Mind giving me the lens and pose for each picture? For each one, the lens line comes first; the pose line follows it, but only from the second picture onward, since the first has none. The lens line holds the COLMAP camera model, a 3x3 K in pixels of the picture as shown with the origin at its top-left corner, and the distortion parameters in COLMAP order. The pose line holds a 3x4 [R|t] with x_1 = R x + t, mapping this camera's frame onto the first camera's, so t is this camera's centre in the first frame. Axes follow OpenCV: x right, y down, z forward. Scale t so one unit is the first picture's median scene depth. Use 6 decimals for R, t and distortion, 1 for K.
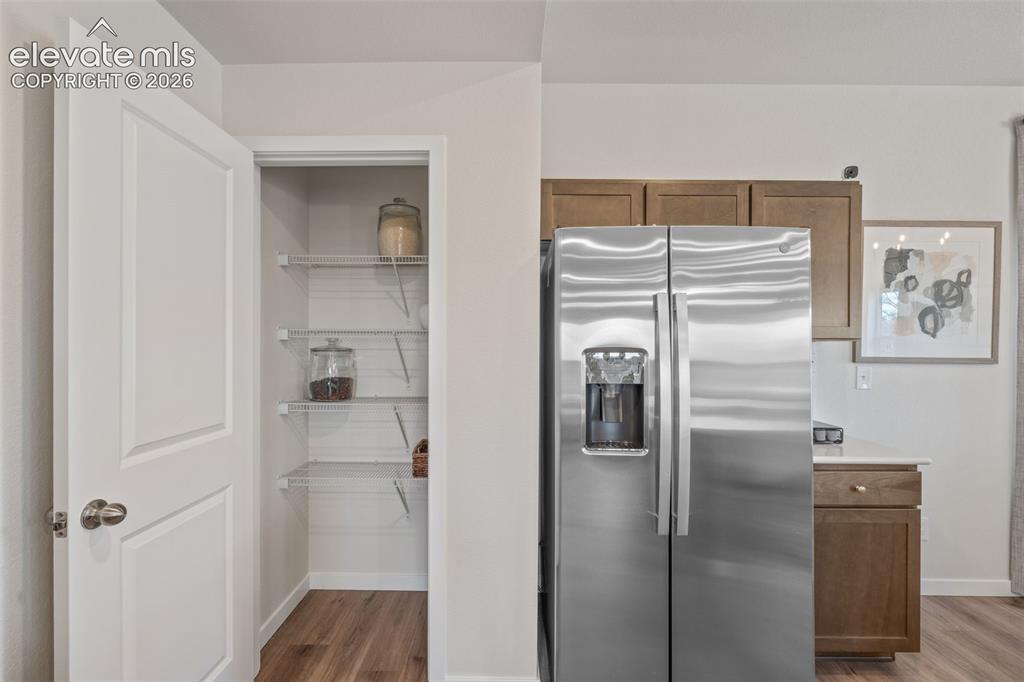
lens RADIAL K [[451.7, 0, 508.3], [0, 451.7, 341.2], [0, 0, 1]] dist [-0.001012, -0.000474]
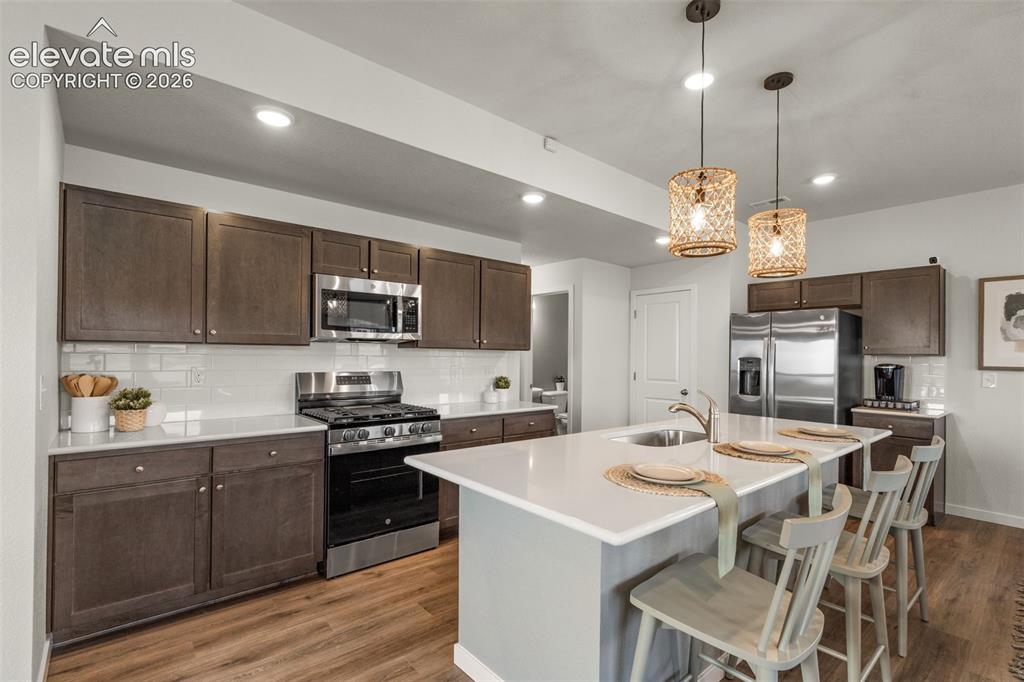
lens RADIAL K [[476.6, 0, 519.9], [0, 476.6, 350.1], [0, 0, 1]] dist [-0.000621, -0.000316]
pose [[0.666481, -0.006049, -0.745497, 0.937974], [-0.005361, 0.999902, -0.012906, 0.008750], [0.745503, 0.012599, 0.666384, -1.270549]]
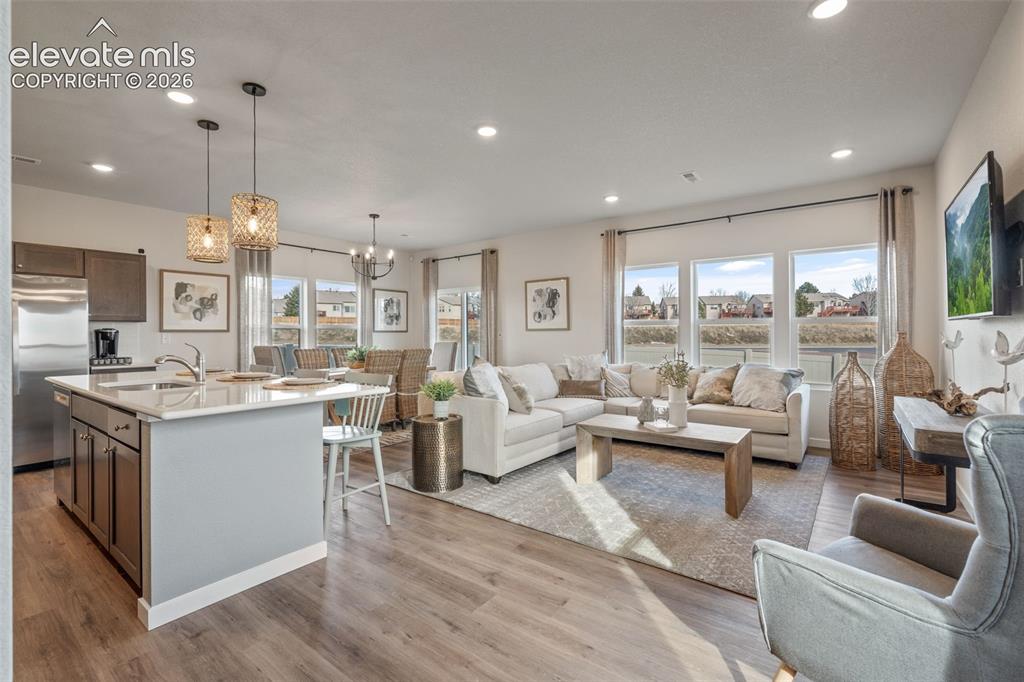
lens RADIAL K [[451.7, 0, 508.0], [0, 451.7, 332.1], [0, 0, 1]] dist [-0.001012, -0.000474]
pose [[0.598205, -0.010016, 0.801280, 0.002108], [0.009192, 0.999942, 0.005636, 0.050948], [-0.801290, 0.003994, 0.598263, -1.738742]]
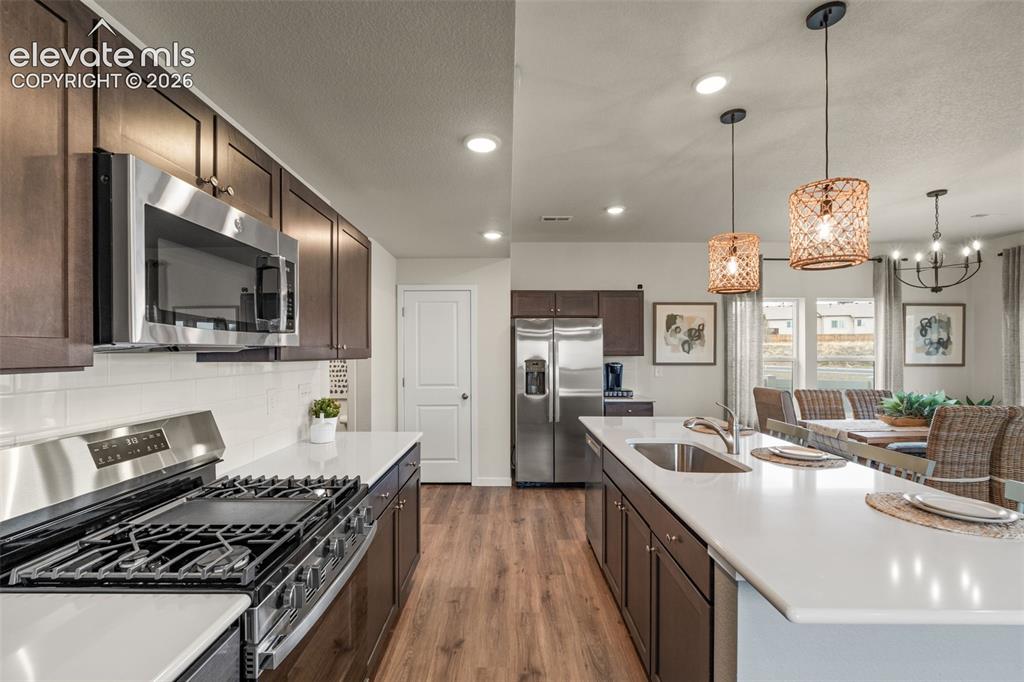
lens RADIAL K [[451.7, 0, 513.8], [0, 451.7, 349.7], [0, 0, 1]] dist [-0.001012, -0.000474]
pose [[0.999724, -0.006613, 0.022565, 0.017526], [0.006678, 0.999974, -0.002802, -0.027687], [-0.022546, 0.002952, 0.999741, -1.247318]]
